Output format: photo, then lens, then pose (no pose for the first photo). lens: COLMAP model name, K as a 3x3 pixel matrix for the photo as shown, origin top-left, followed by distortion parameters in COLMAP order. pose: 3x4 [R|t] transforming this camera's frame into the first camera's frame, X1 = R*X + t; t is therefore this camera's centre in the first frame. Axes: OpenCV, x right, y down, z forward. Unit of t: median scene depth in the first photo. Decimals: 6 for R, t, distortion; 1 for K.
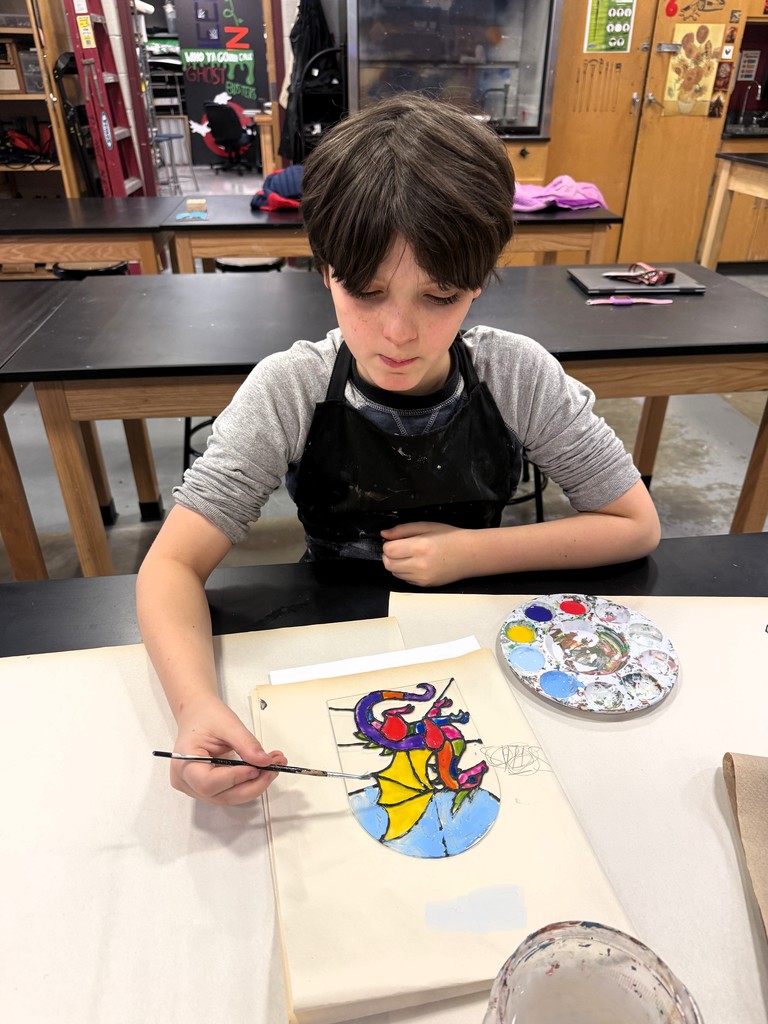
lens RADIAL K [[728.7, 0, 384.0], [0, 728.7, 512.0], [0, 0, 1]] dist [-0.006585, 0.002220]
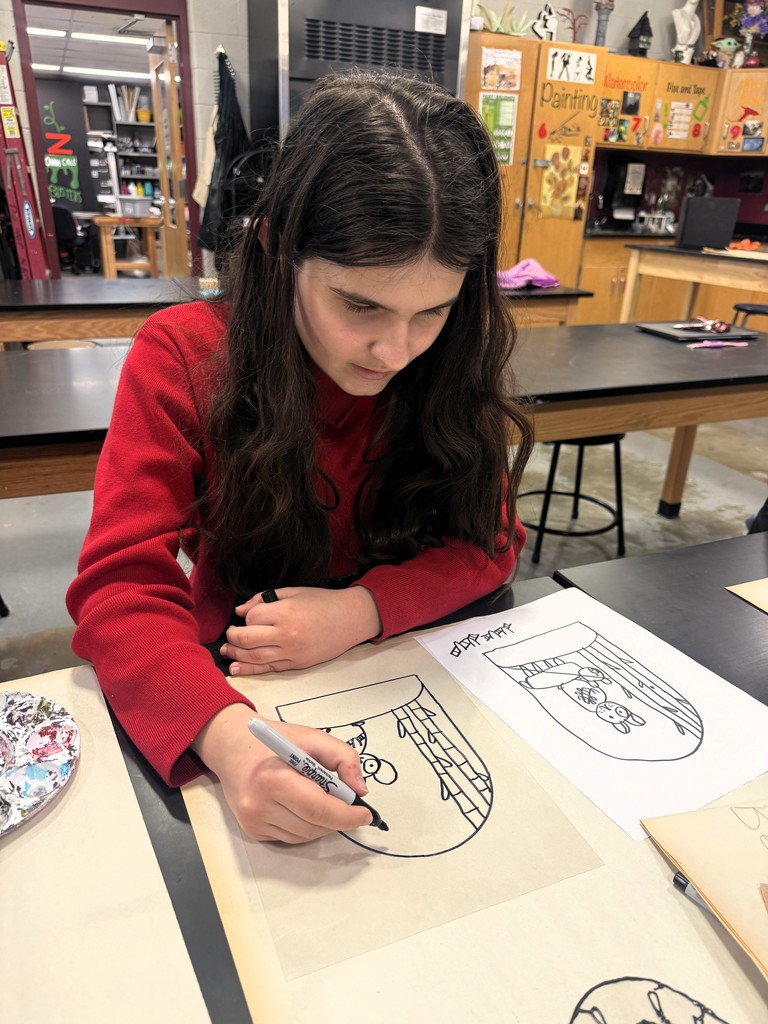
lens RADIAL K [[731.9, 0, 355.8], [0, 731.9, 516.9], [0, 0, 1]] dist [-0.000589, -0.002969]
pose [[0.961363, -0.084378, 0.262034, -0.254839], [0.116776, 0.986979, -0.110612, 0.023904], [-0.249289, 0.136938, 0.958699, 0.014895]]
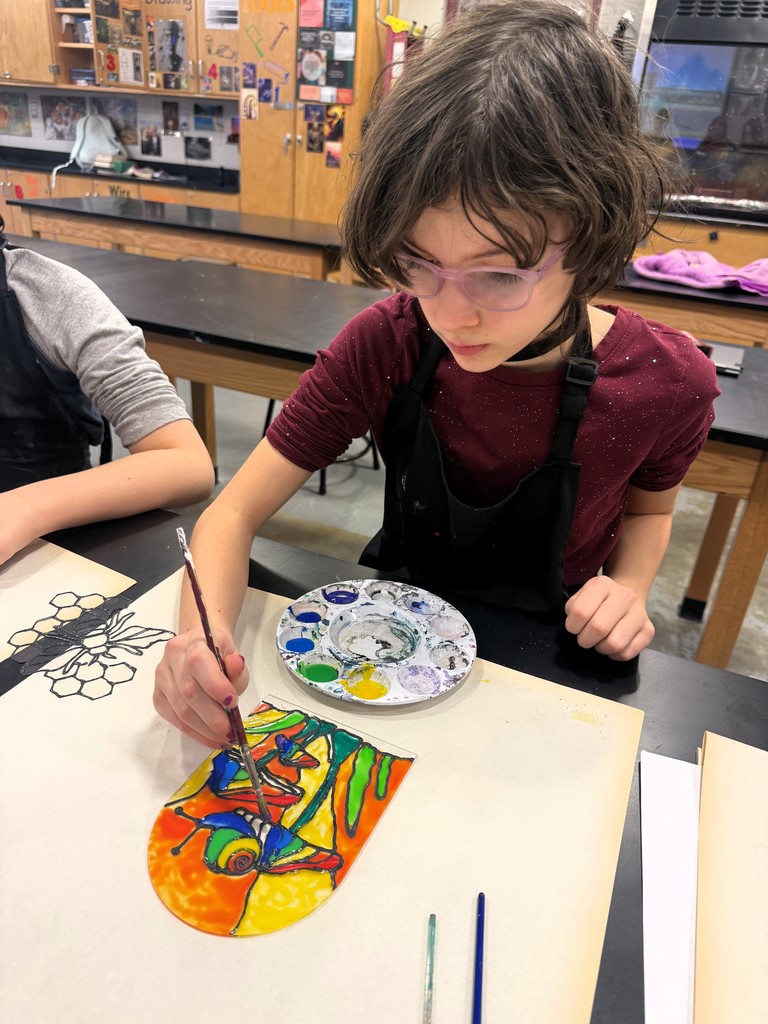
lens RADIAL K [[734.7, 0, 384.0], [0, 734.7, 512.0], [0, 0, 1]] dist [-0.008530, -0.004628]
pose [[0.870232, 0.278114, -0.406632, 0.216094], [-0.317390, 0.947788, -0.031009, -0.002498], [0.376777, 0.156046, 0.913066, 0.056333]]
